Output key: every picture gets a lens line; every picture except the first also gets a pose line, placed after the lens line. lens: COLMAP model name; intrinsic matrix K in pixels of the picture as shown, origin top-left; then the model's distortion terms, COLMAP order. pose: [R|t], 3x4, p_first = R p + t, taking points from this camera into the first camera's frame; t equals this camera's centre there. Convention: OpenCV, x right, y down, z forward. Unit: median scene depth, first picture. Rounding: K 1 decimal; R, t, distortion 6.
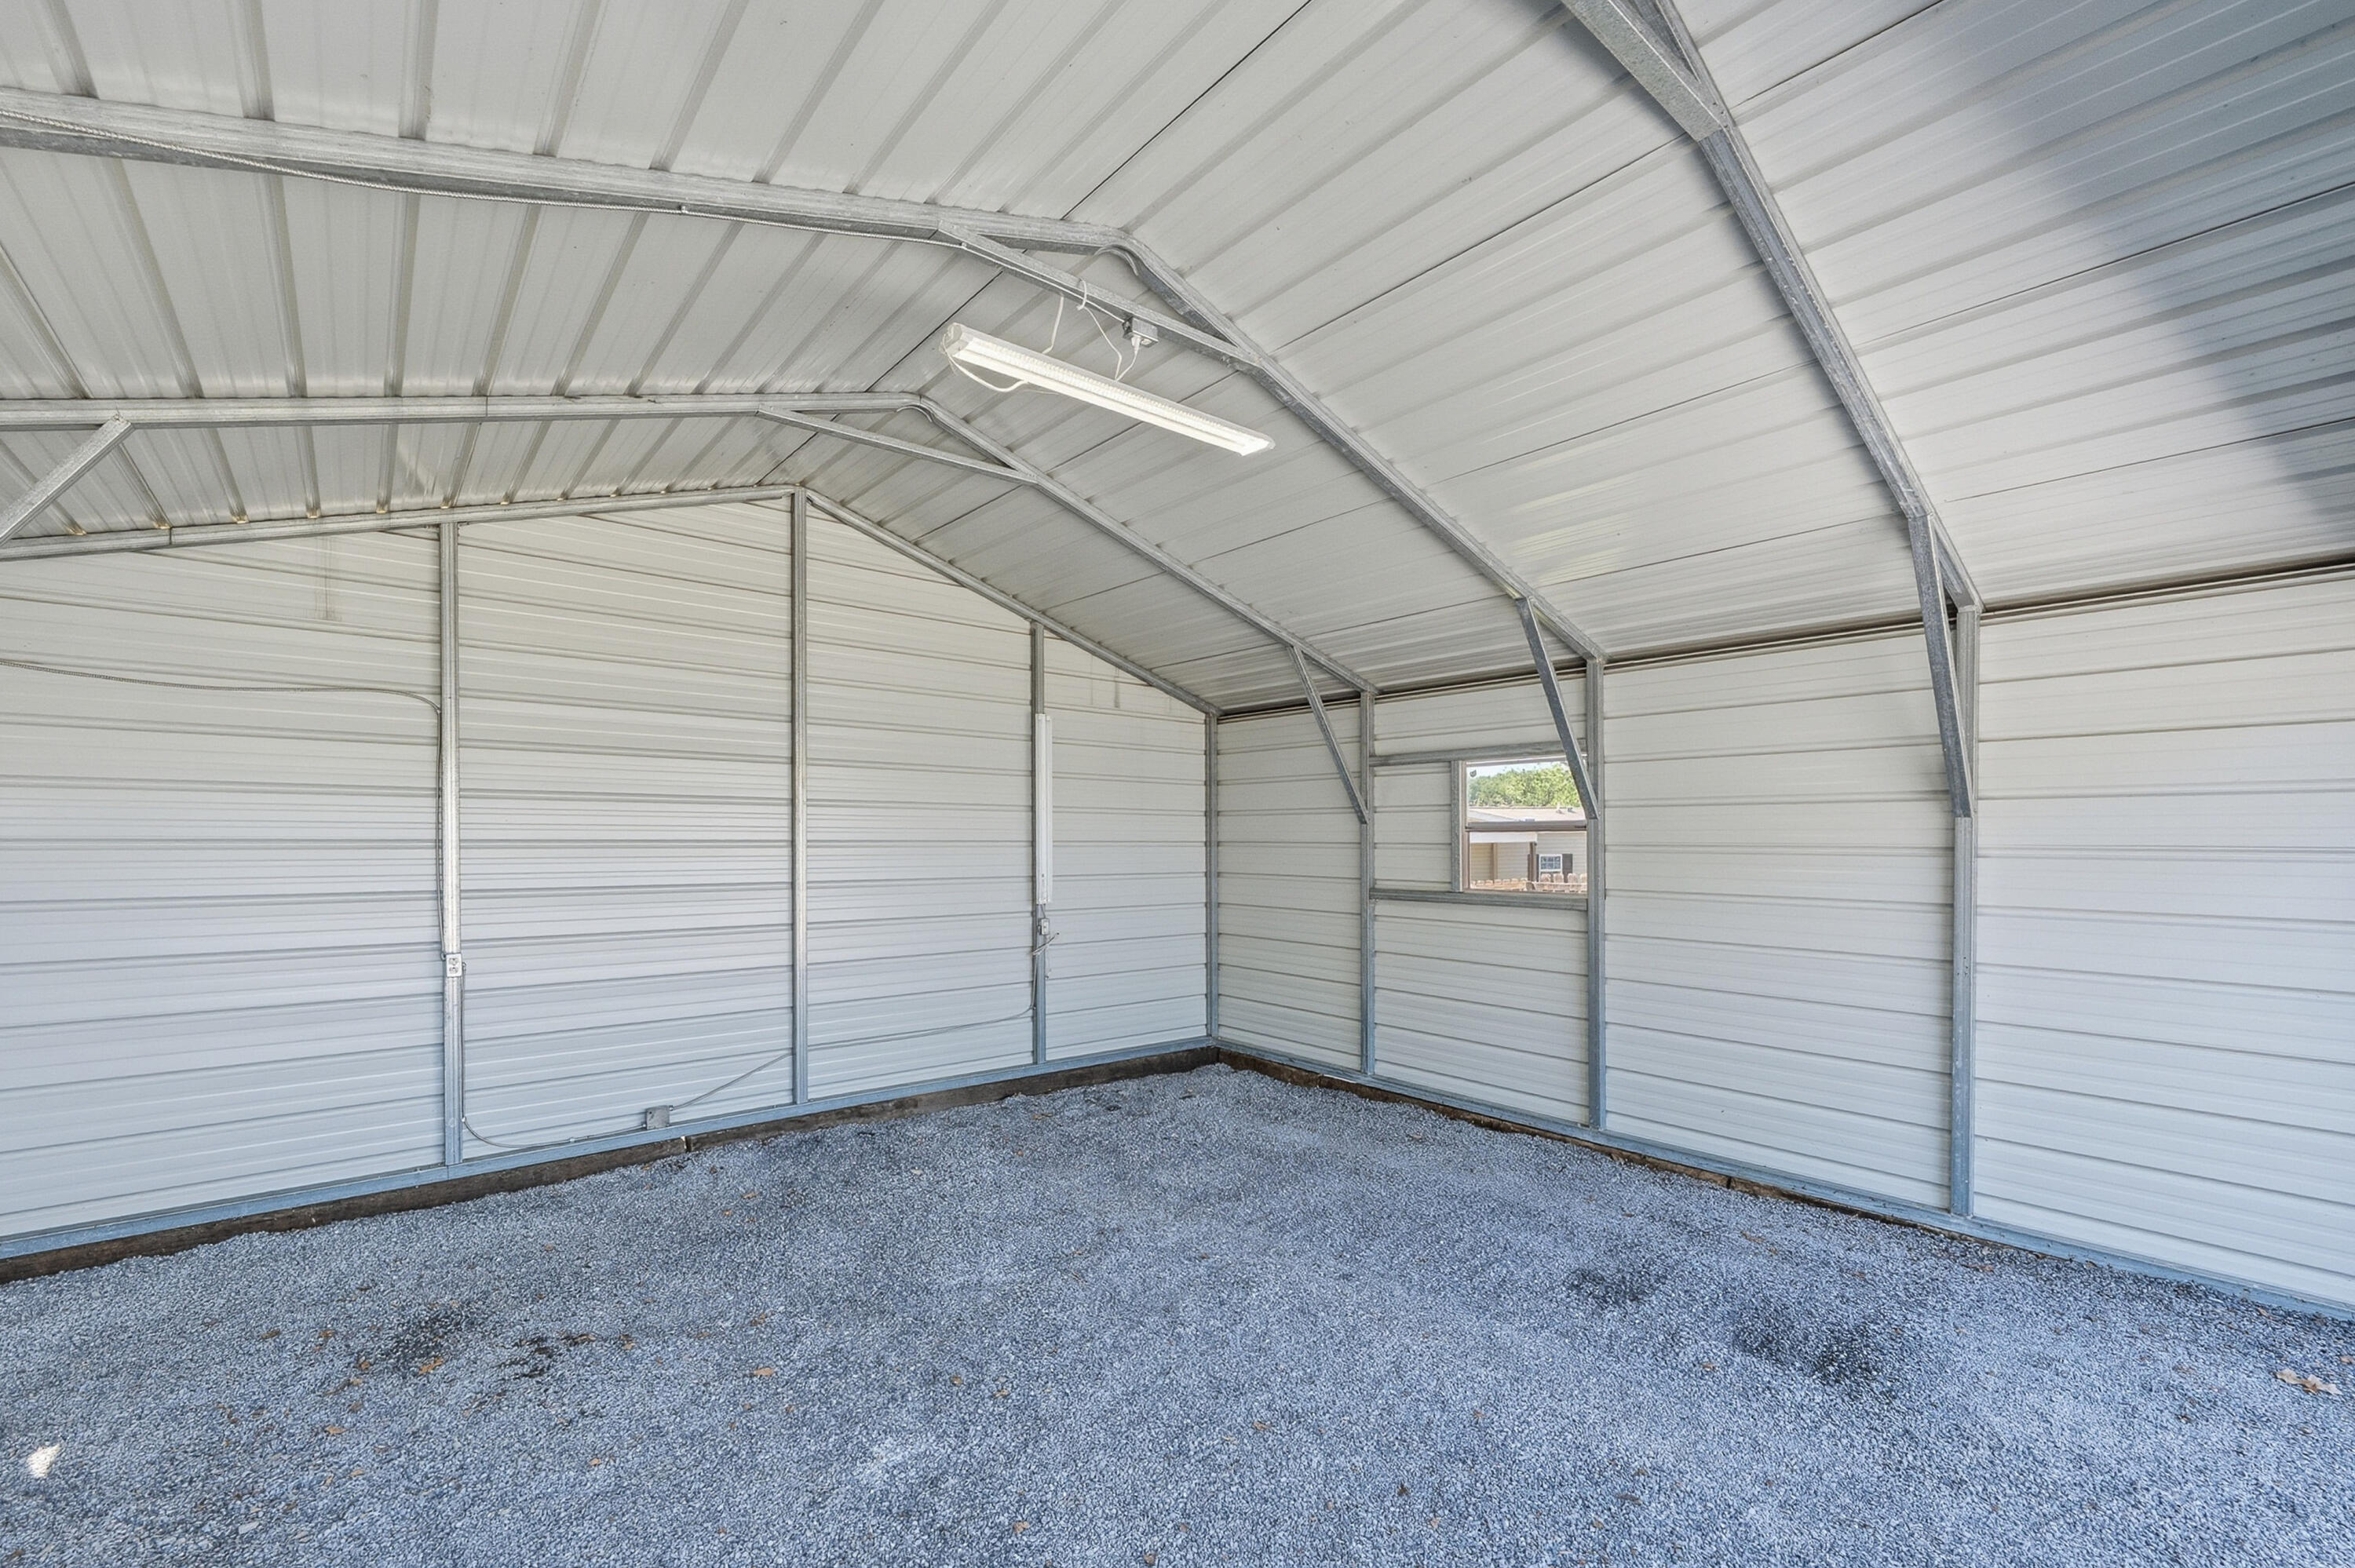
lens RADIAL K [[963.3, 0, 1176.4], [0, 963.3, 824.5], [0, 0, 1]] dist [0.013662, -0.000242]
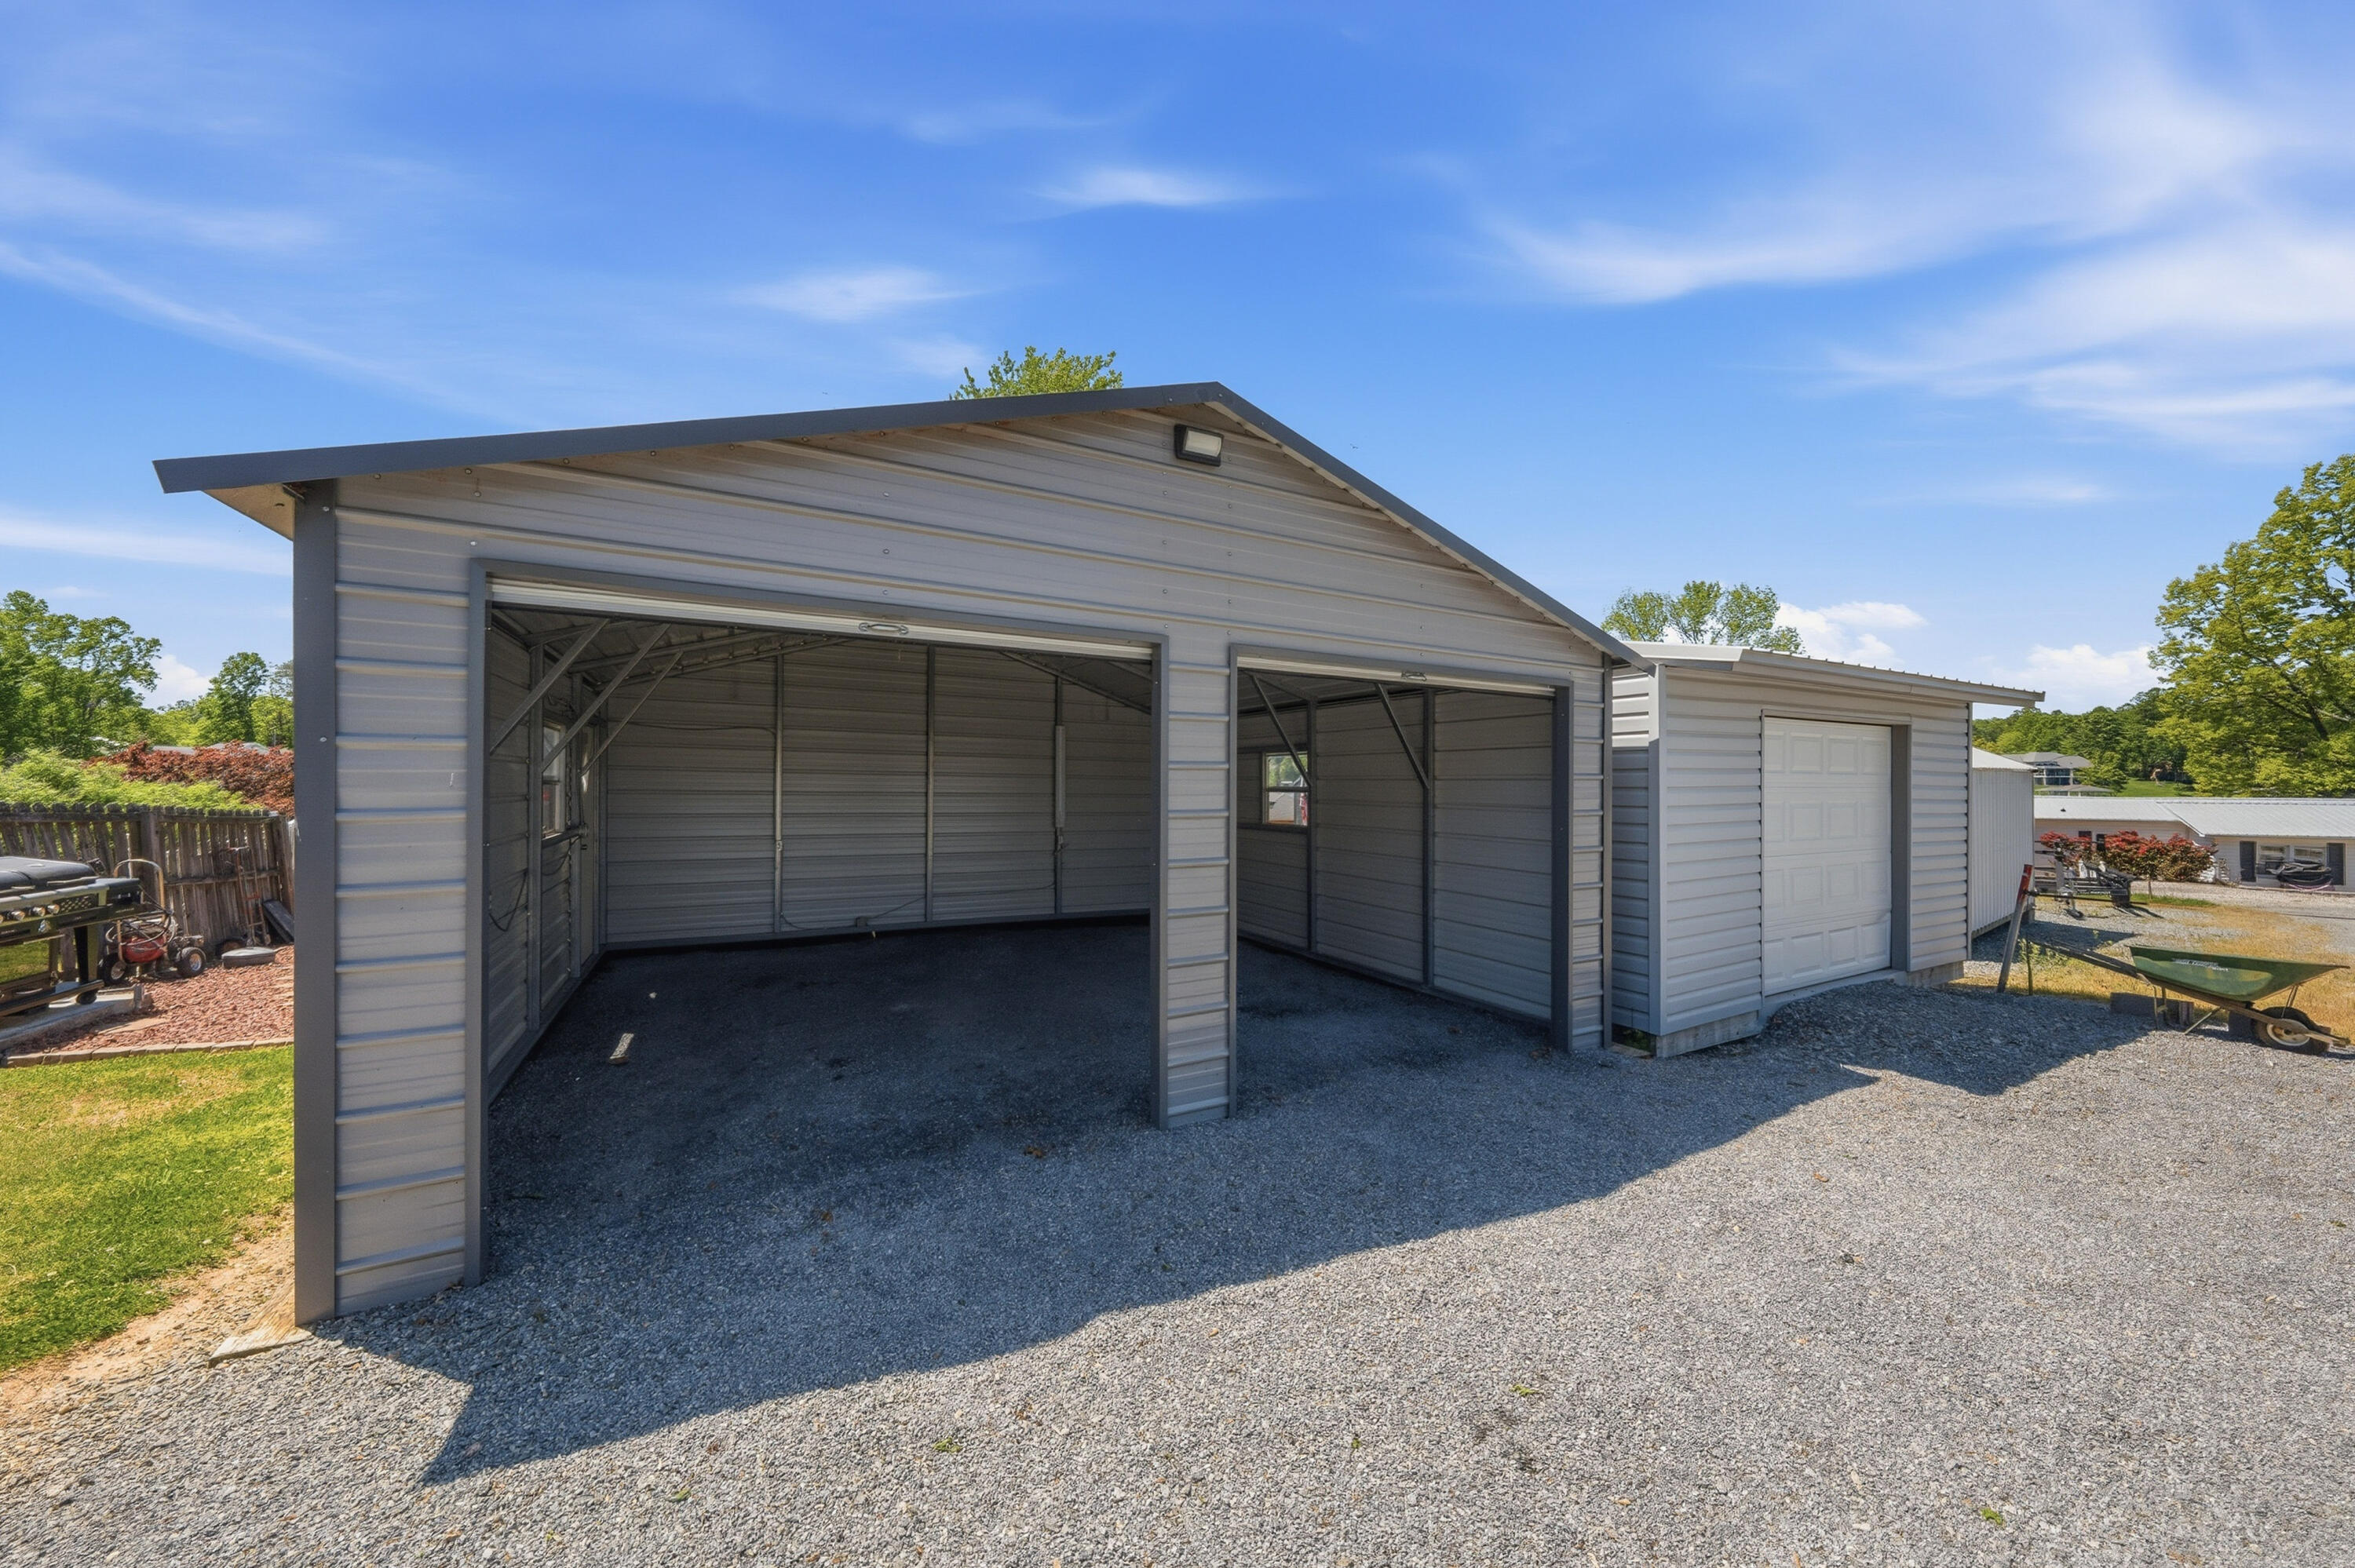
lens RADIAL K [[825.4, 0, 1177.5], [0, 825.4, 784.0], [0, 0, 1]] dist [-0.000514, 0.007410]
pose [[0.975706, 0.010892, -0.218814, 0.447701], [-0.011243, 0.999937, -0.000361, -0.005226], [0.218796, 0.002812, 0.975767, -0.522607]]
